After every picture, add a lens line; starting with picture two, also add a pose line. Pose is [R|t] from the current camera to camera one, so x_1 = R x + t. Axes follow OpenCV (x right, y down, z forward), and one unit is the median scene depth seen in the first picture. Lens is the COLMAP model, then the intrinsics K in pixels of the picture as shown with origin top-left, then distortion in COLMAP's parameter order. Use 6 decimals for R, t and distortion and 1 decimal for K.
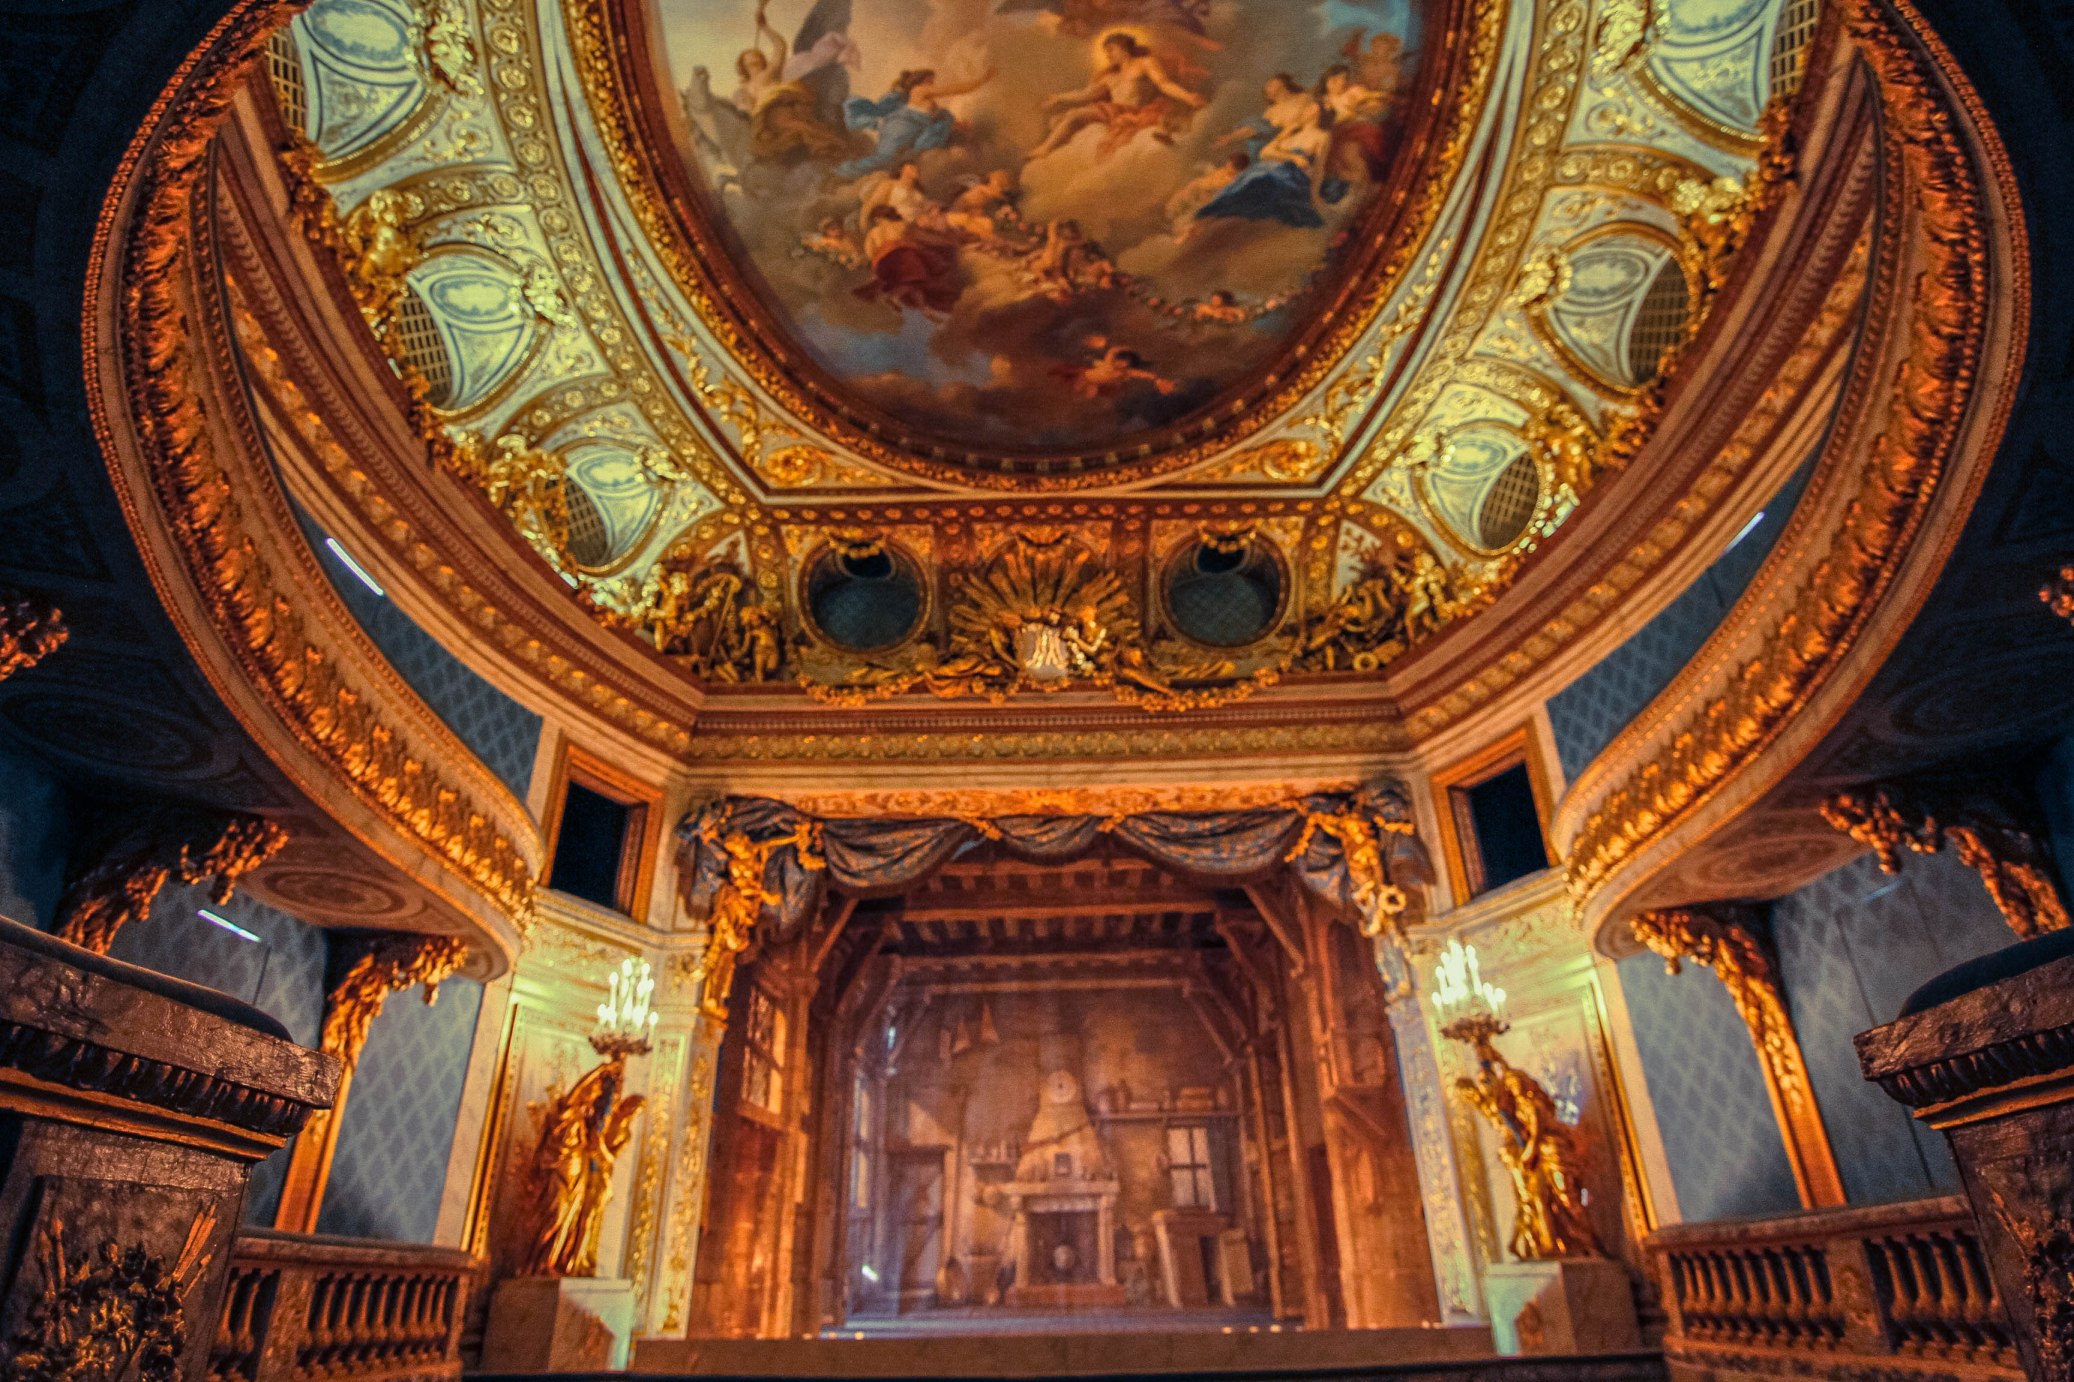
lens RADIAL K [[1007.3, 0, 1023.9], [0, 1007.3, 691.9], [0, 0, 1]] dist [-0.002731, -0.013830]
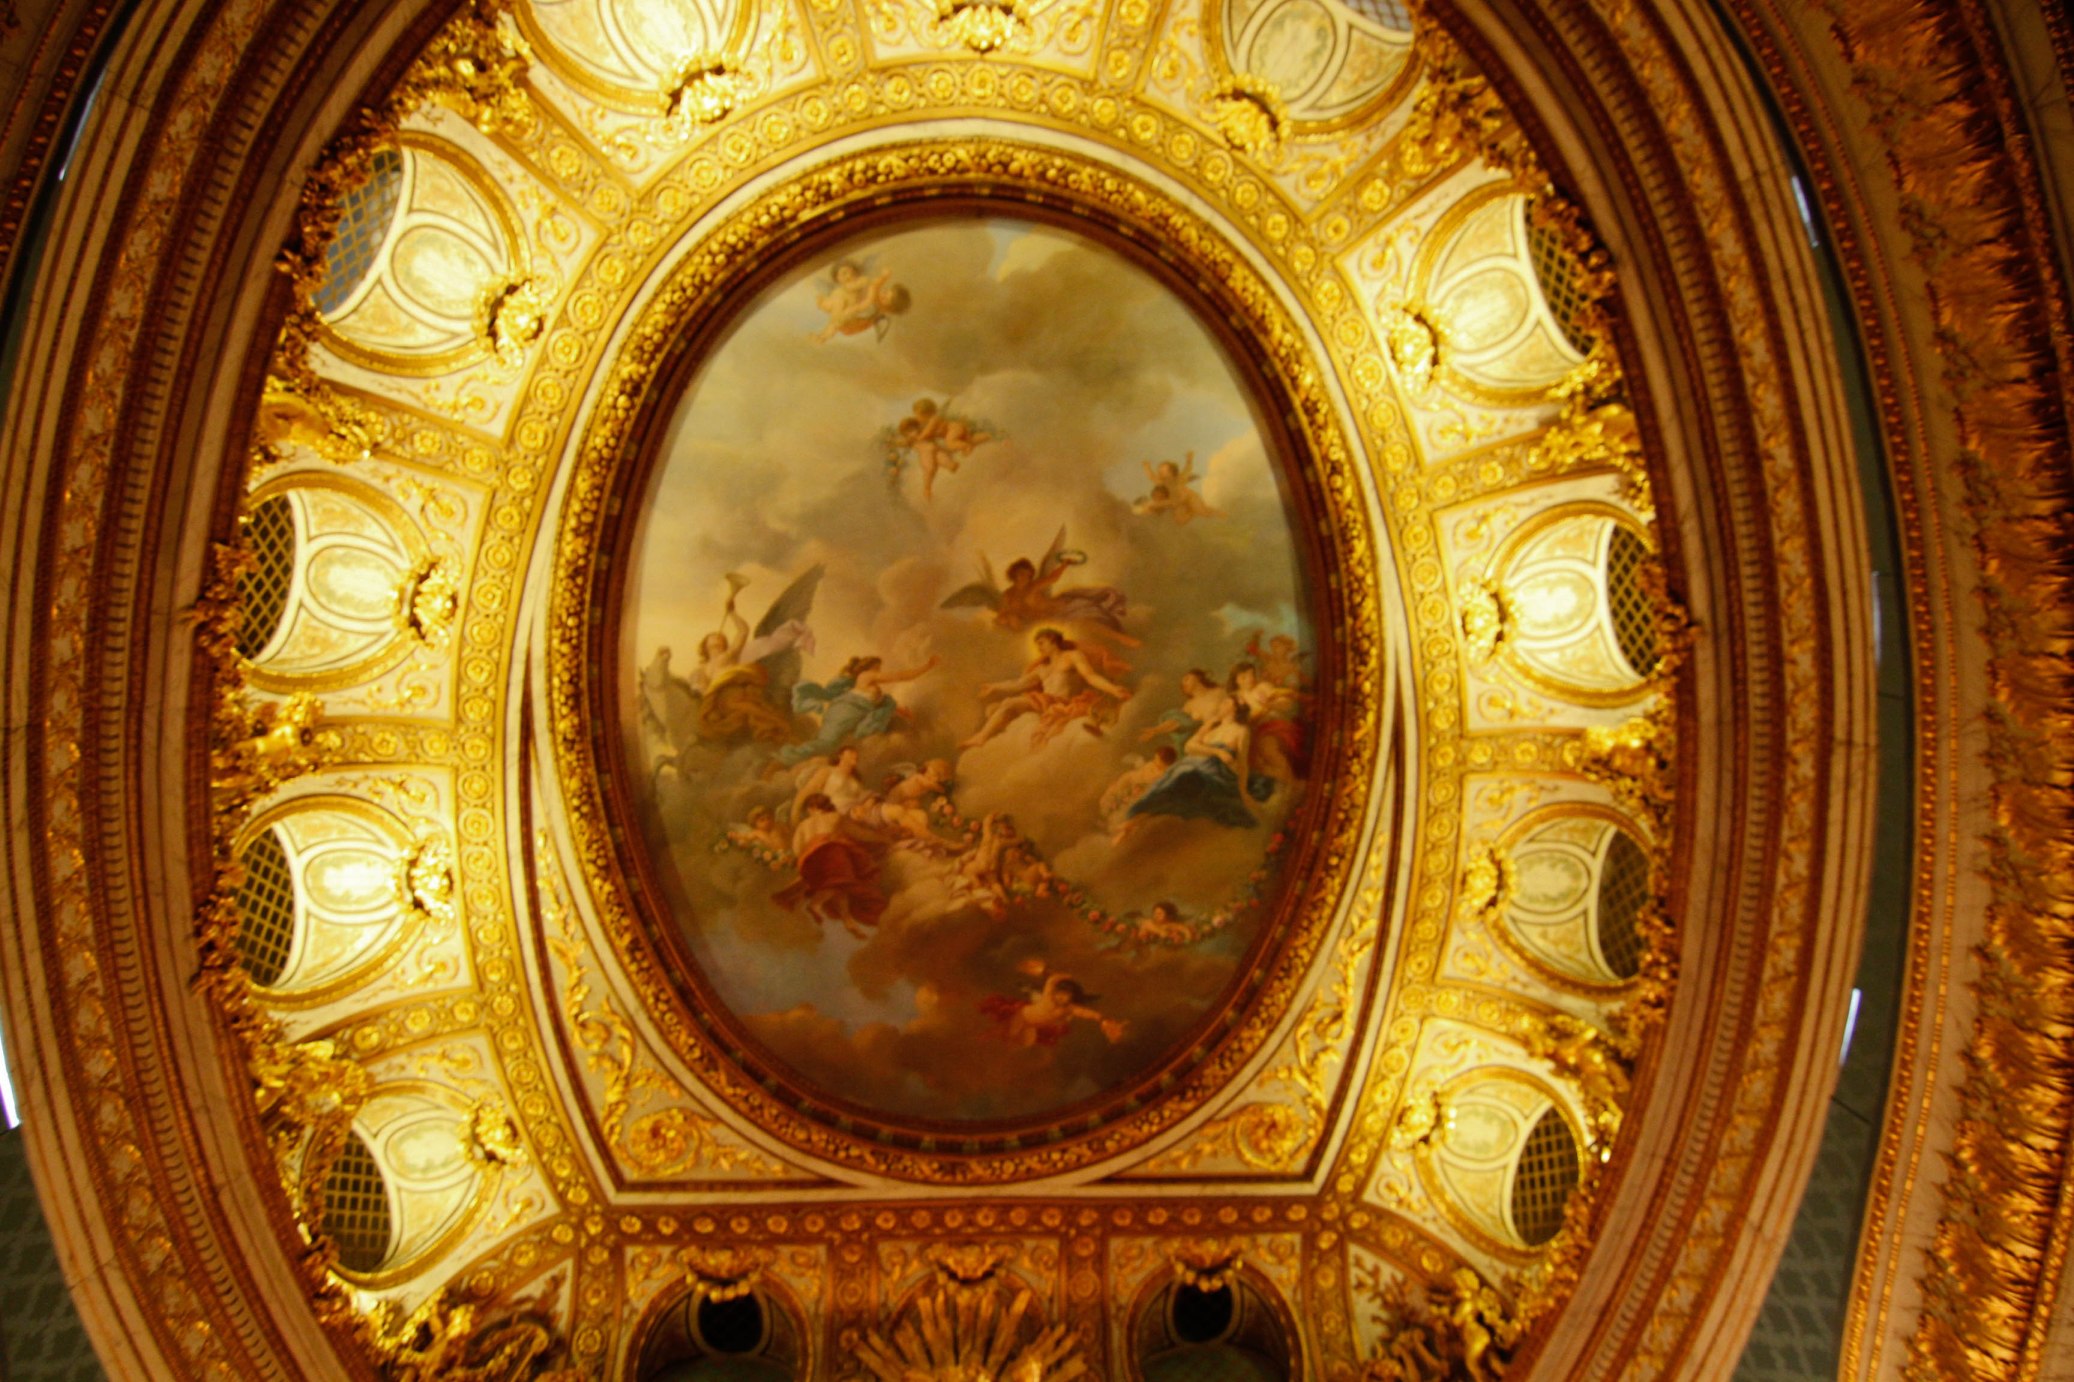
lens RADIAL K [[1007.3, 0, 1023.9], [0, 1007.3, 691.9], [0, 0, 1]] dist [-0.002731, -0.013830]
pose [[0.998053, 0.032945, 0.052963, 0.006813], [0.017960, 0.661373, -0.749842, 0.175373], [-0.059732, 0.749334, 0.659493, 0.220976]]
